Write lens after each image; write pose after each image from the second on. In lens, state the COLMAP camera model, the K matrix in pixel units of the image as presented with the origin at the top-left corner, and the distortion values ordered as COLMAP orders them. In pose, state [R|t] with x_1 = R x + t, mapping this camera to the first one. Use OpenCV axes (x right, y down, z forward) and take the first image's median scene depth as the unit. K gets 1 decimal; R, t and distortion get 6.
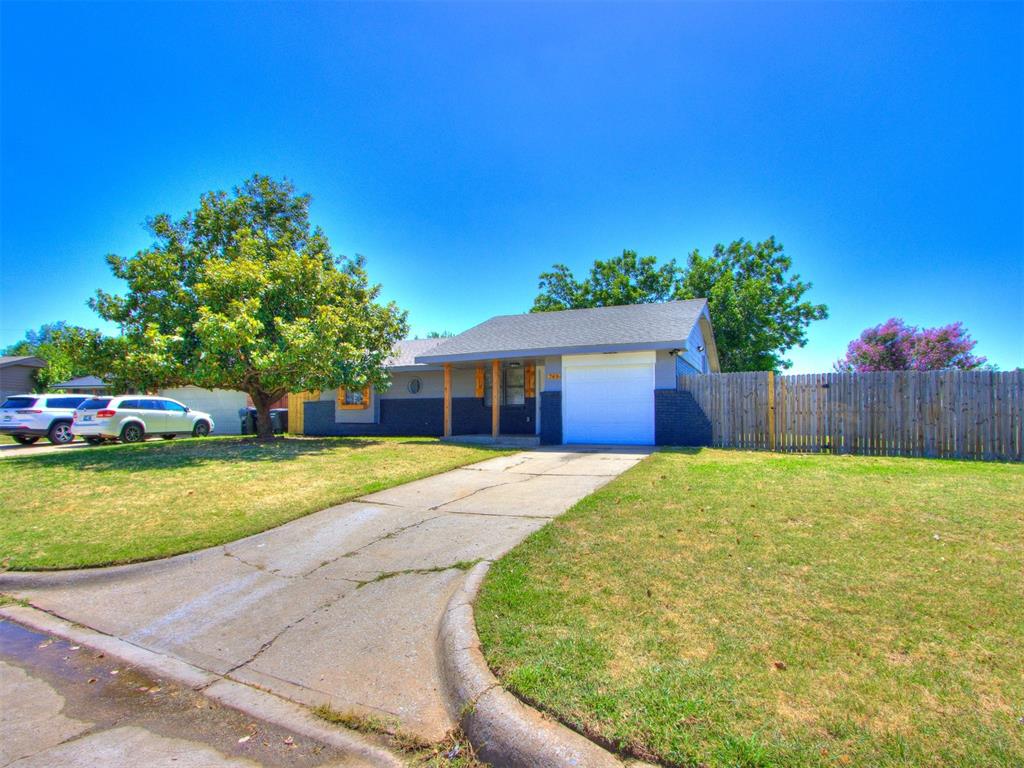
lens RADIAL K [[512.2, 0, 507.7], [0, 512.2, 404.2], [0, 0, 1]] dist [0.002157, 0.000500]
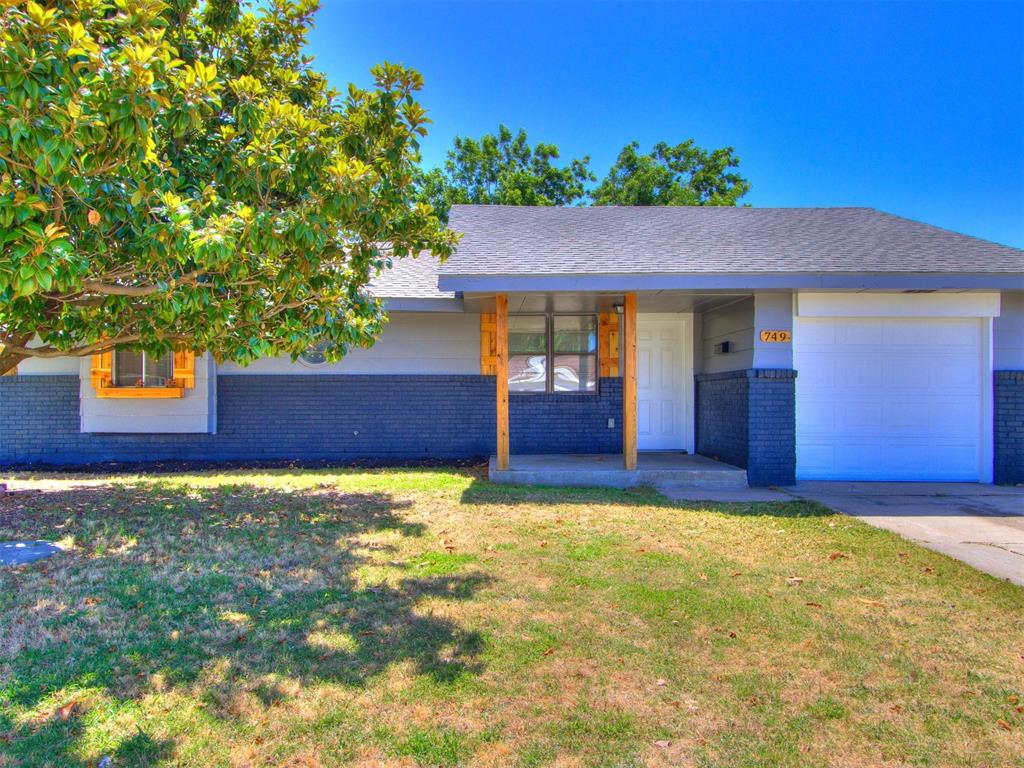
lens RADIAL K [[765.2, 0, 512.0], [0, 765.2, 384.0], [0, 0, 1]] dist [0.021267, -0.003318]
pose [[0.905456, 0.010593, 0.424309, -0.341944], [-0.014005, 0.999890, 0.004923, -0.009519], [-0.424210, -0.010399, 0.905504, 0.396912]]
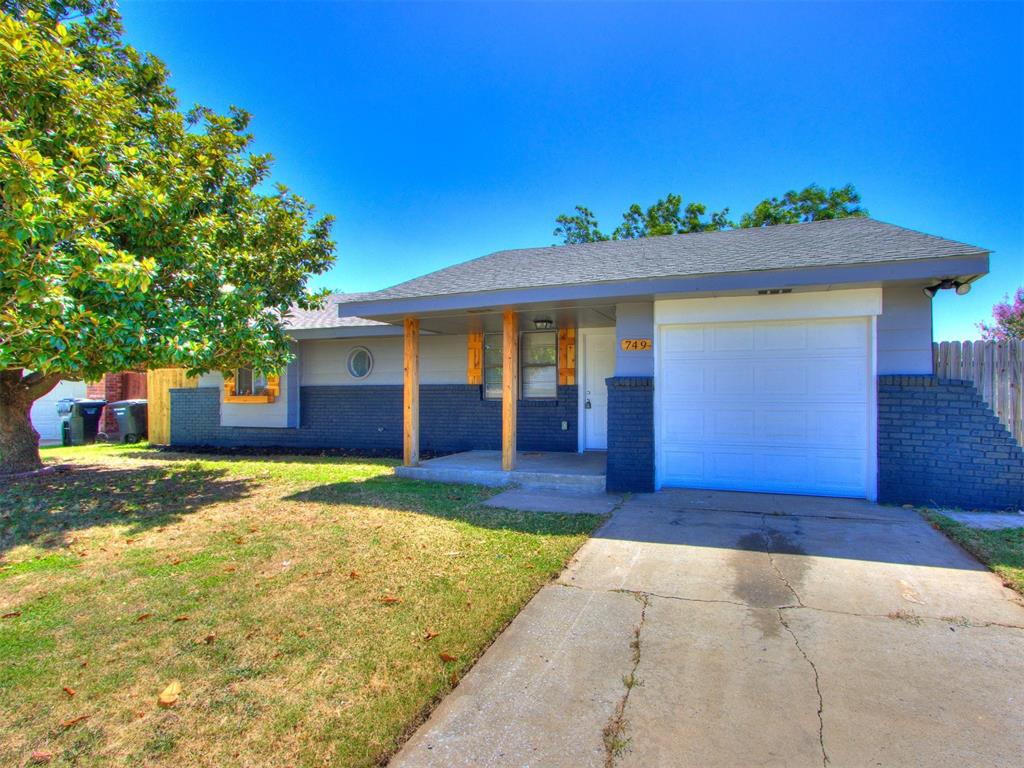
lens RADIAL K [[530.5, 0, 561.5], [0, 530.5, 388.5], [0, 0, 1]] dist [-0.001842, -0.000379]
pose [[0.994632, 0.001057, 0.103472, -0.021559], [-0.002221, 0.999935, 0.011139, -0.016289], [-0.103454, -0.011309, 0.994570, 0.437271]]
